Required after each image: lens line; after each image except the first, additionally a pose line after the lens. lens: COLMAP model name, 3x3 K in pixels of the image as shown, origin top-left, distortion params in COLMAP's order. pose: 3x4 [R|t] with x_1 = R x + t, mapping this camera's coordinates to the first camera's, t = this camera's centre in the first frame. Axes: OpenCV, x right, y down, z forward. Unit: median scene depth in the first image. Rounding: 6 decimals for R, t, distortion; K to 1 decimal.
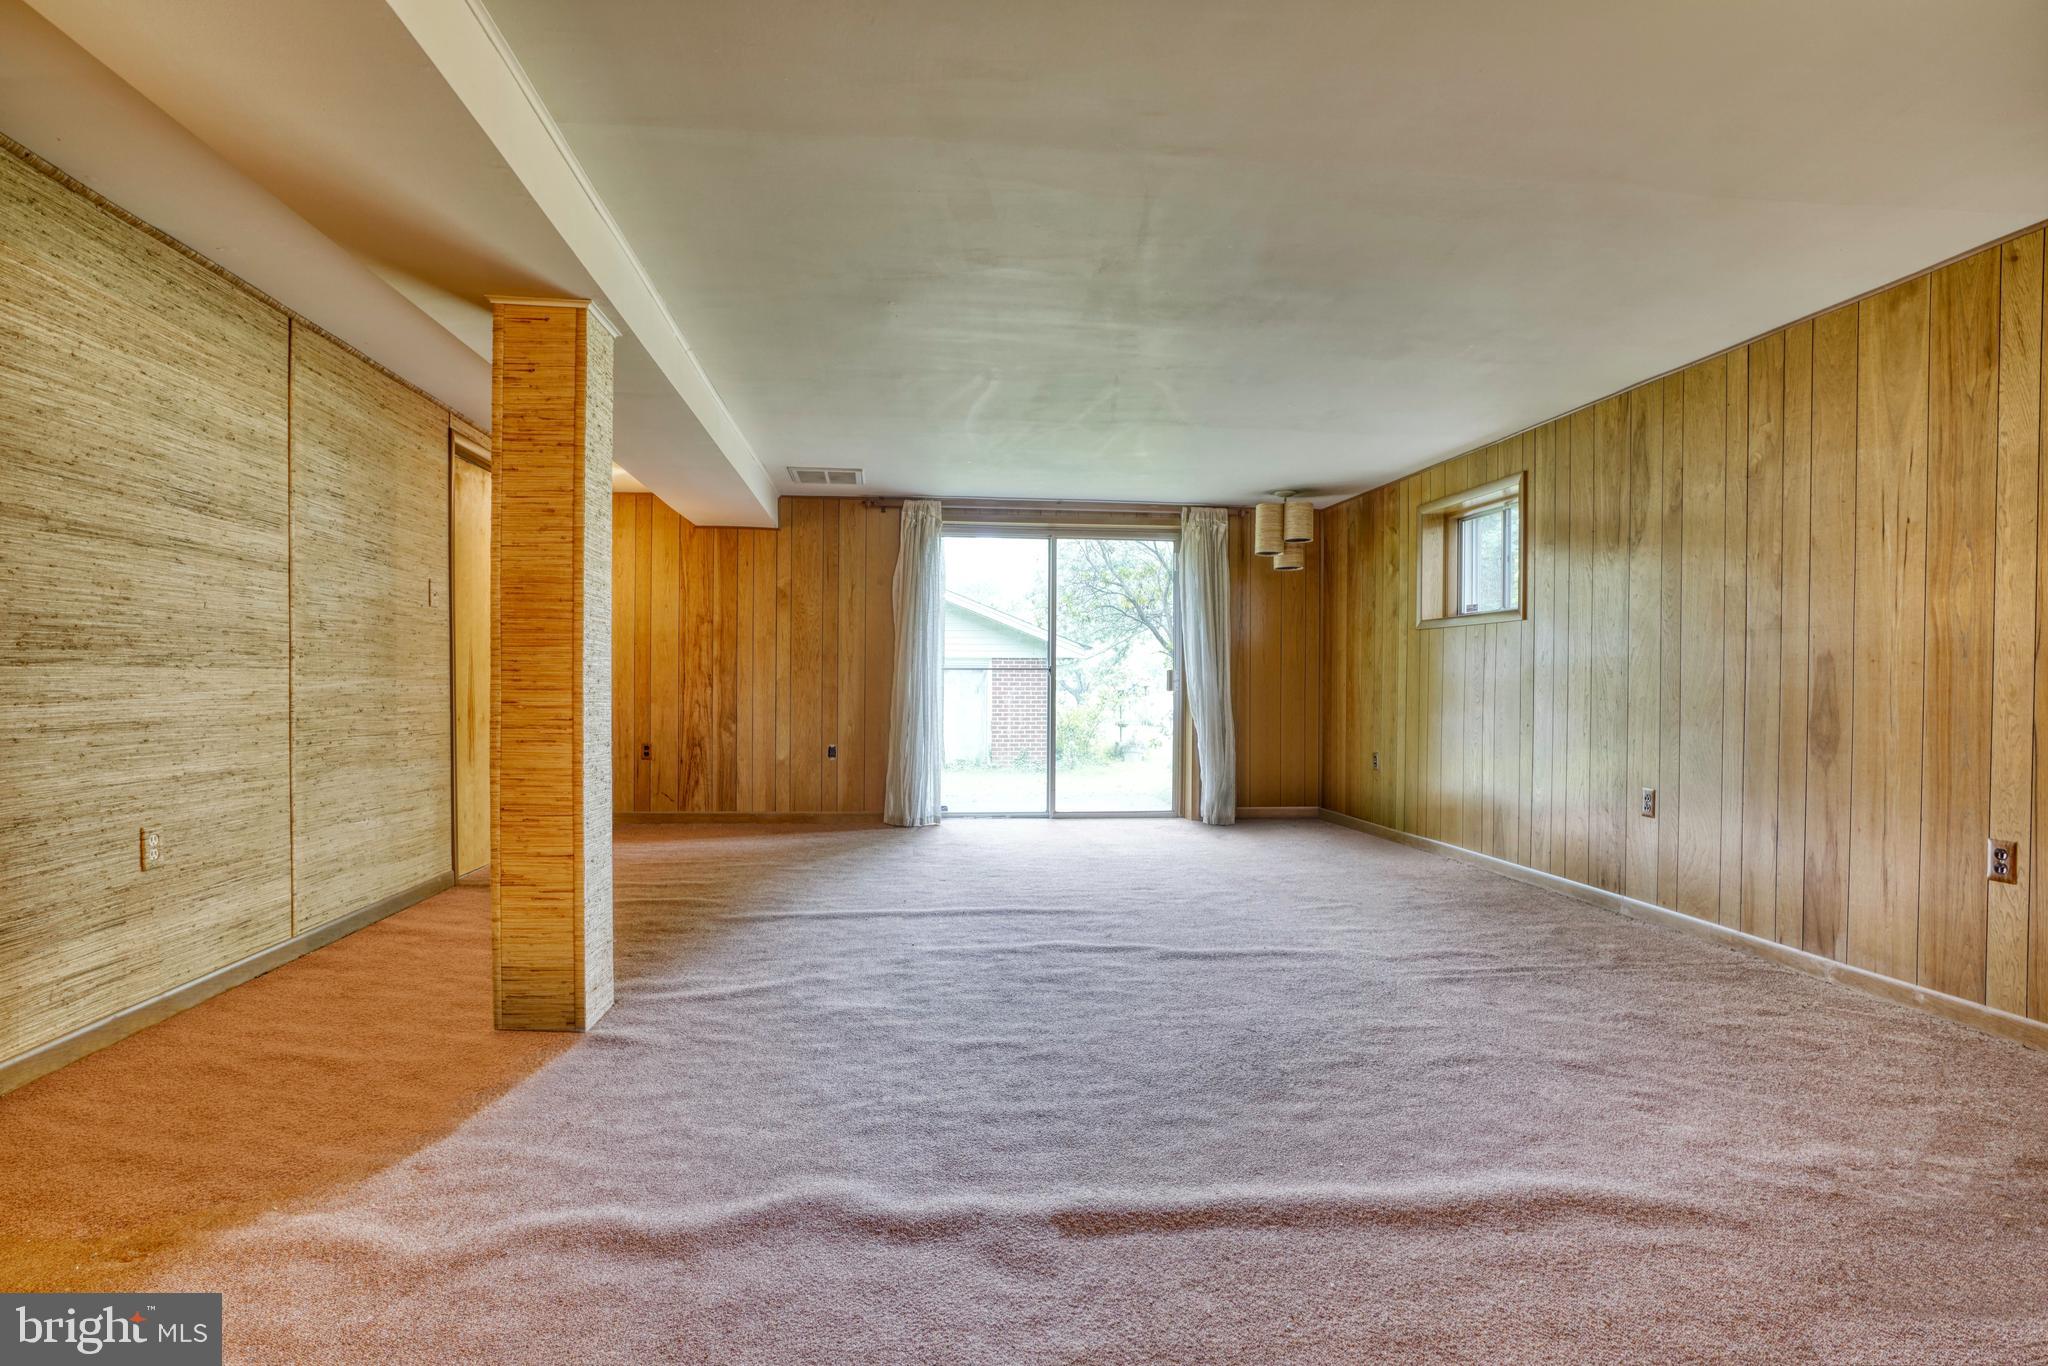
lens RADIAL K [[1055.7, 0, 1010.6], [0, 1055.7, 690.8], [0, 0, 1]] dist [-0.033021, -0.000525]
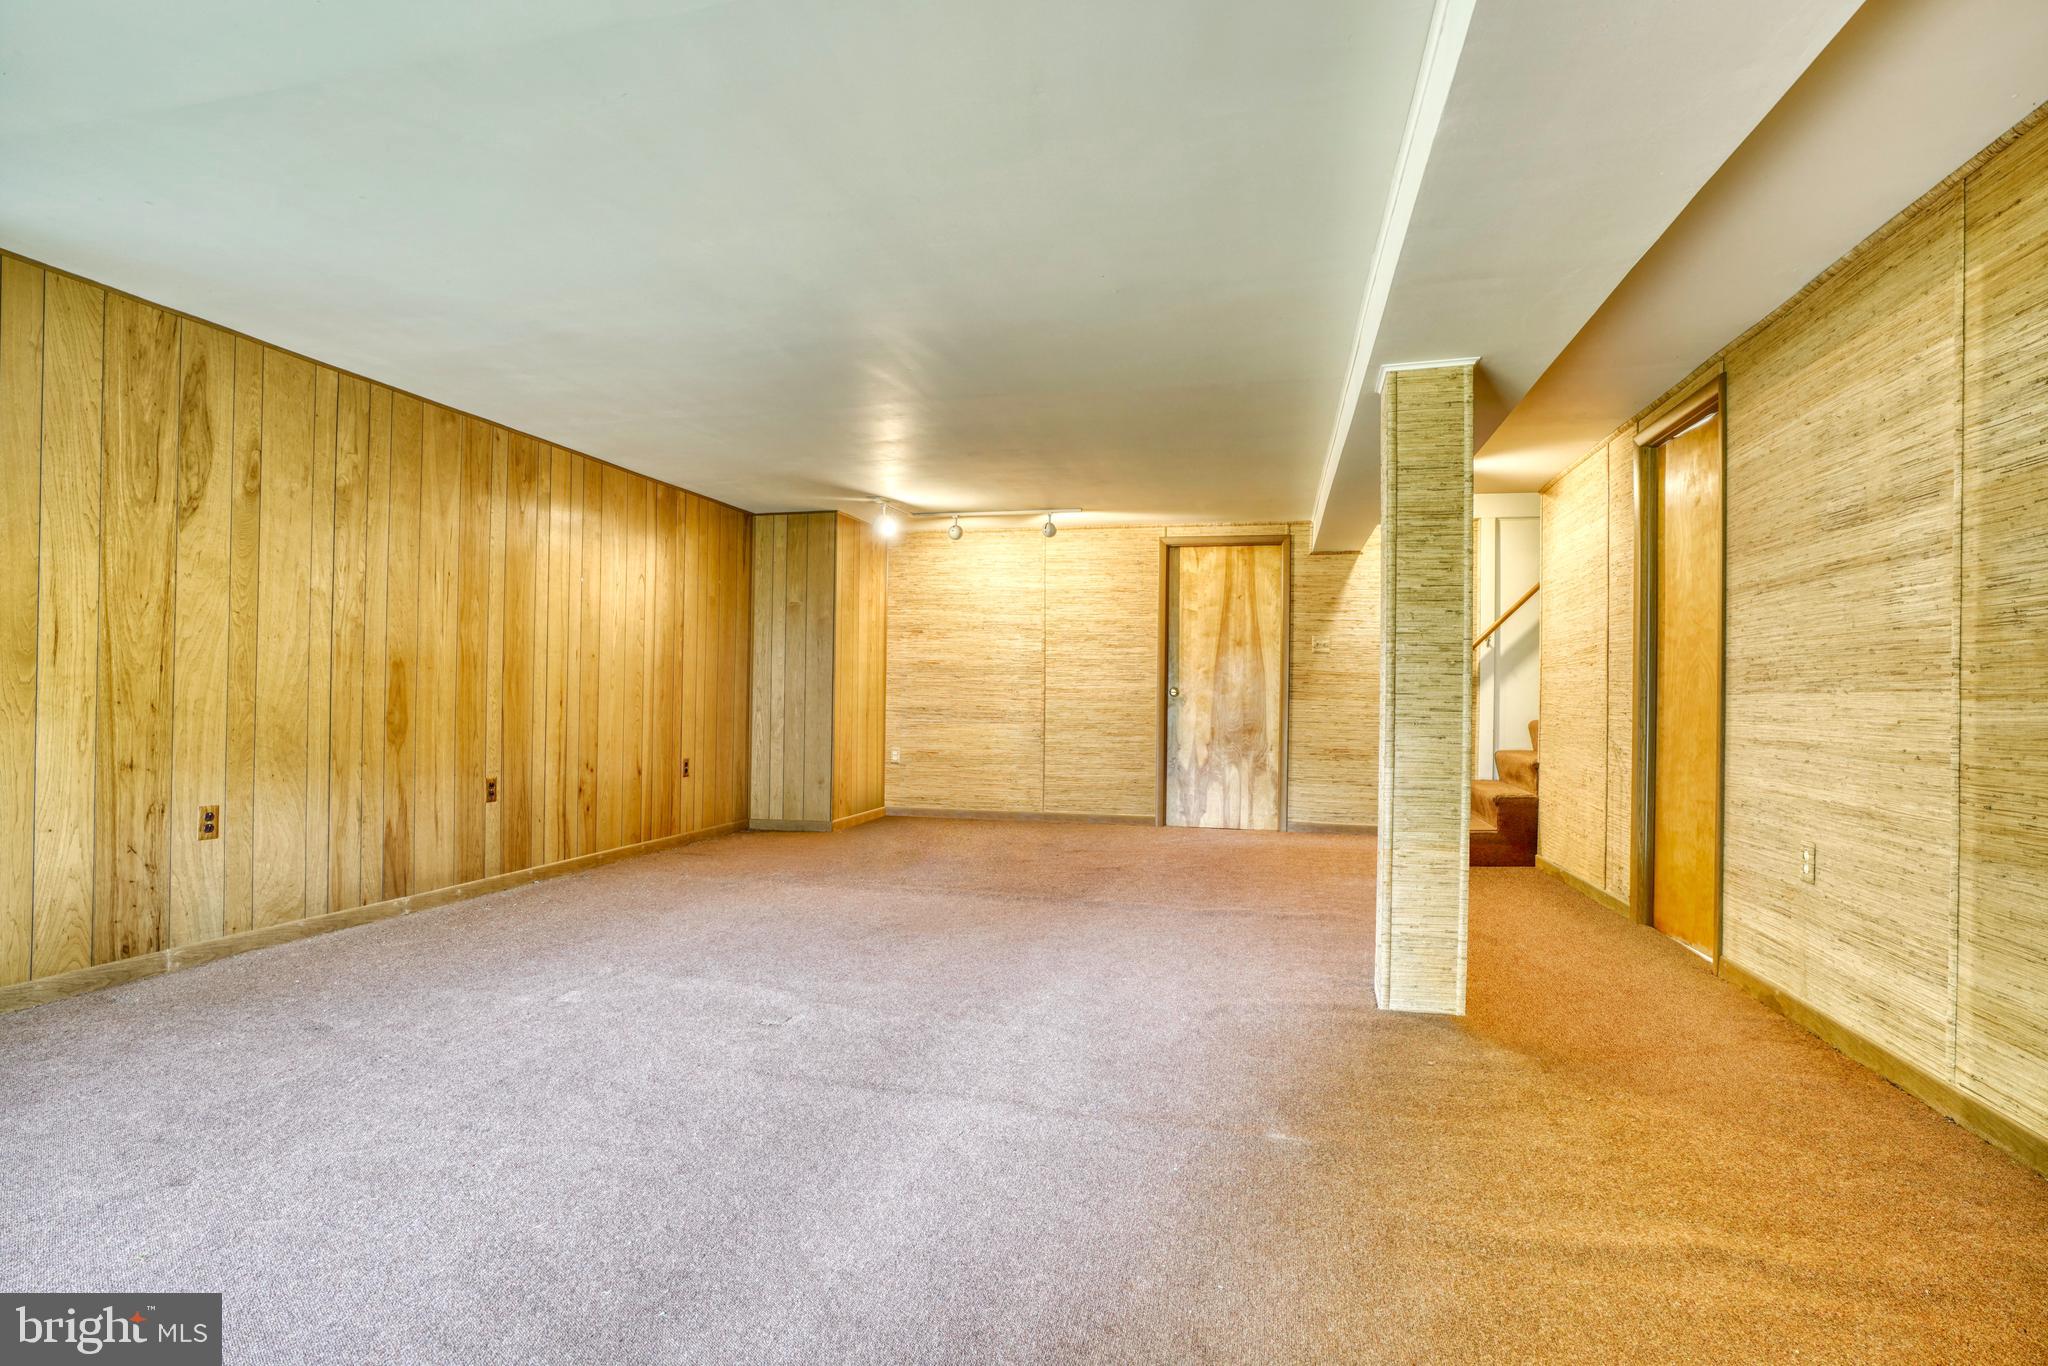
lens RADIAL K [[1055.7, 0, 1015.1], [0, 1055.7, 685.2], [0, 0, 1]] dist [-0.033021, -0.000525]
pose [[-0.942296, -0.013674, 0.334503, -0.360747], [-0.013287, 0.999906, 0.003446, -0.020777], [-0.334518, -0.001197, -0.942389, 1.979422]]
